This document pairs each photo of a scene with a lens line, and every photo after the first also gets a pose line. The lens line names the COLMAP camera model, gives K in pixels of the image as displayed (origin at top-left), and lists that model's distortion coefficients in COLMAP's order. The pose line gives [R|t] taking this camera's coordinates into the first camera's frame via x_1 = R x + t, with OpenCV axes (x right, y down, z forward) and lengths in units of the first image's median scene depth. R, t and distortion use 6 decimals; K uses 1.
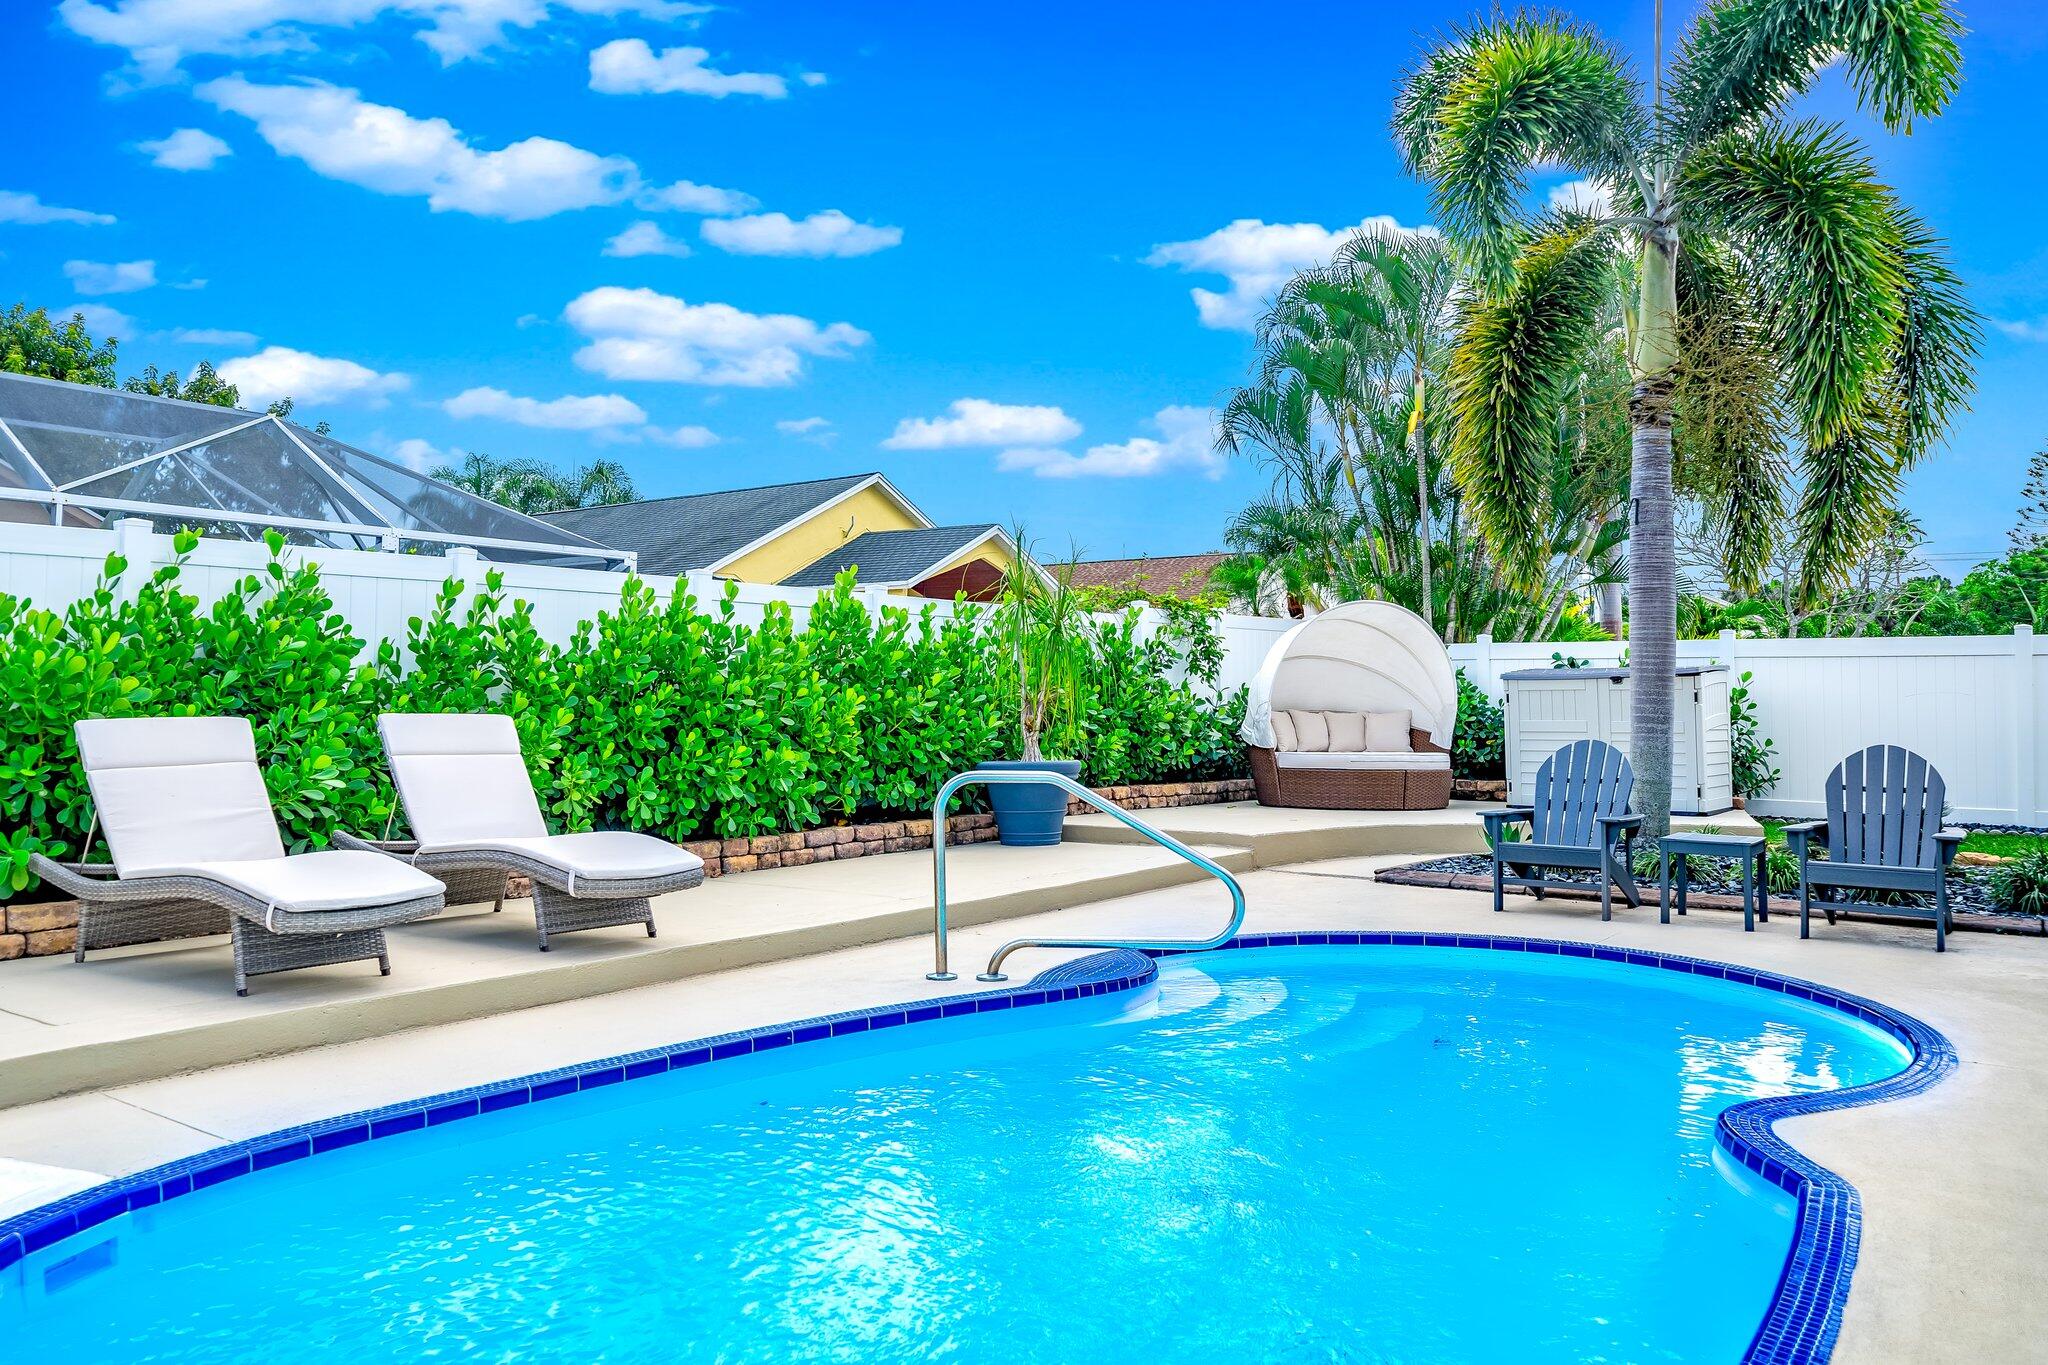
lens RADIAL K [[1470.3, 0, 1024.0], [0, 1470.3, 682.5], [0, 0, 1]] dist [-0.026437, 0.002490]
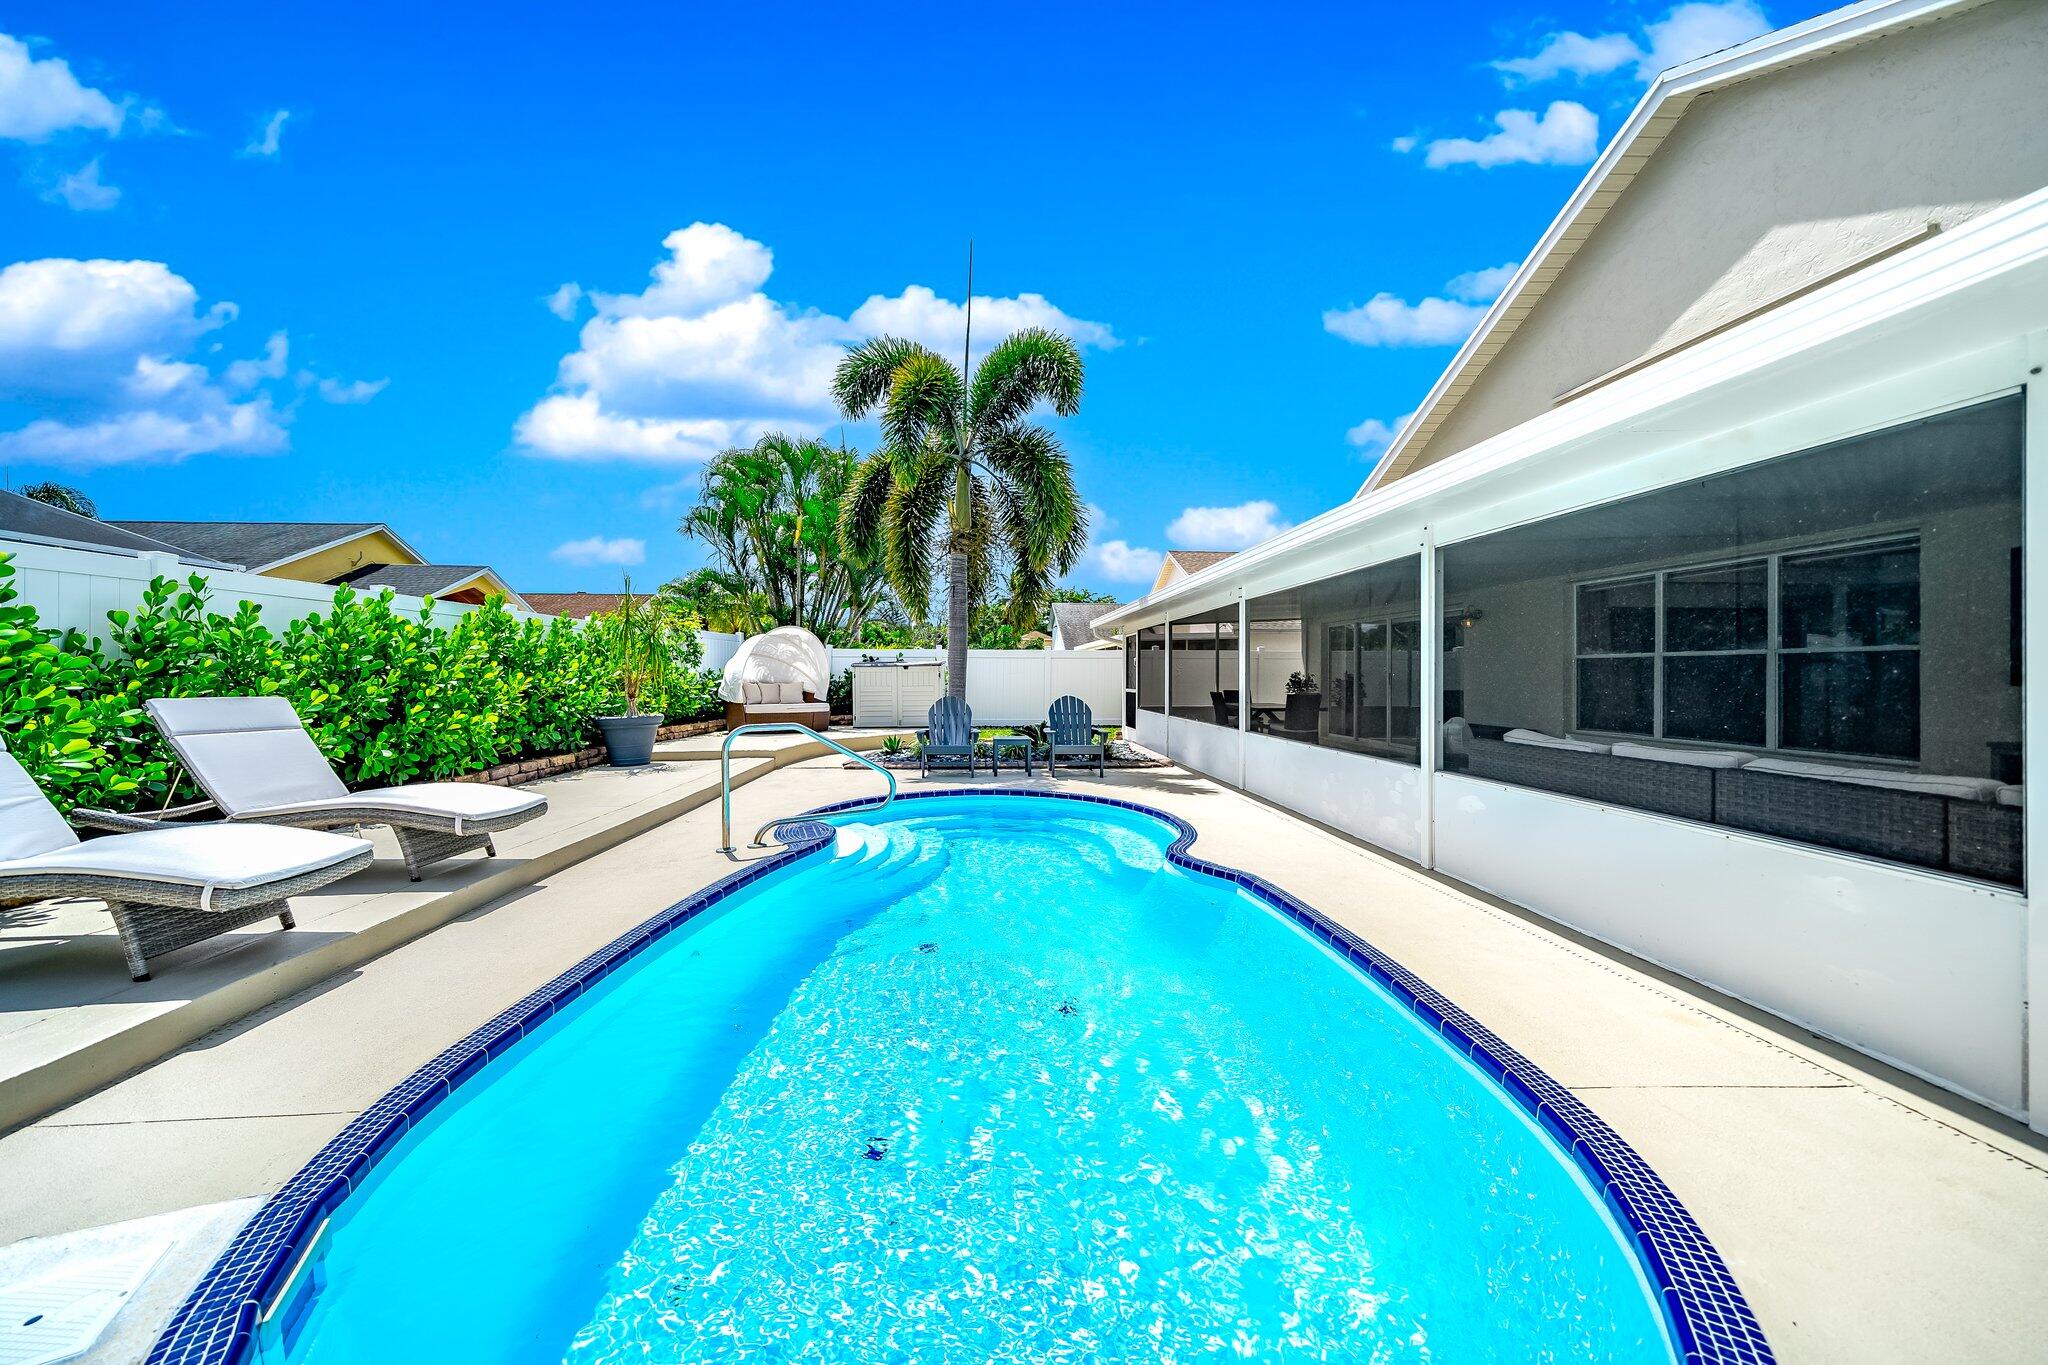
lens RADIAL K [[707.2, 0, 1024.0], [0, 707.2, 682.5], [0, 0, 1]] dist [0.001009, 0.000046]
pose [[0.774973, -0.011016, 0.631898, -0.168394], [-0.003251, 0.999765, 0.021416, -0.002794], [-0.631986, -0.018651, 0.774755, 0.104980]]
